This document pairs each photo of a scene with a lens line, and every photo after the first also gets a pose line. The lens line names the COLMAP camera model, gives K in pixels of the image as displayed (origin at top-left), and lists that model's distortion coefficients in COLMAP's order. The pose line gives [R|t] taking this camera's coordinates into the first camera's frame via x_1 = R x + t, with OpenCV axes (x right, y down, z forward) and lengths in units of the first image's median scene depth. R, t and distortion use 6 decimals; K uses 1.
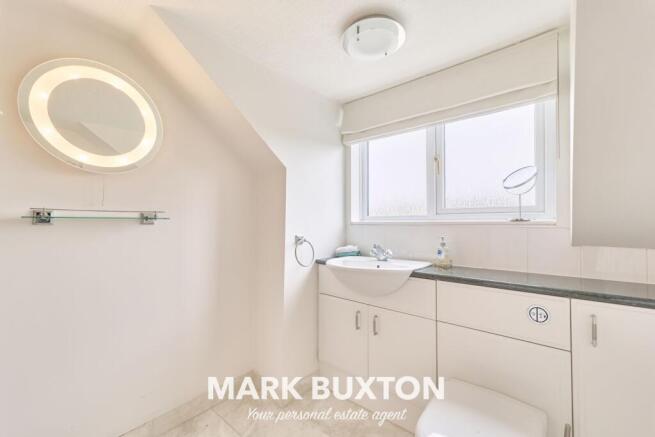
lens RADIAL K [[268.1, 0, 328.9], [0, 268.1, 217.7], [0, 0, 1]] dist [-0.002087, -0.000260]
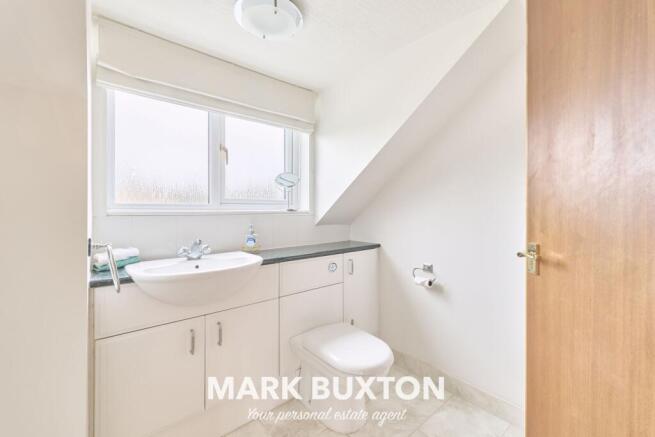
lens RADIAL K [[271.8, 0, 325.2], [0, 271.8, 211.1], [0, 0, 1]] dist [-0.001103, -0.000181]
pose [[0.160225, 0.001283, 0.987080, -0.564510], [-0.014697, 0.999891, 0.001086, 0.007013], [-0.986971, -0.014681, 0.160227, 0.490056]]
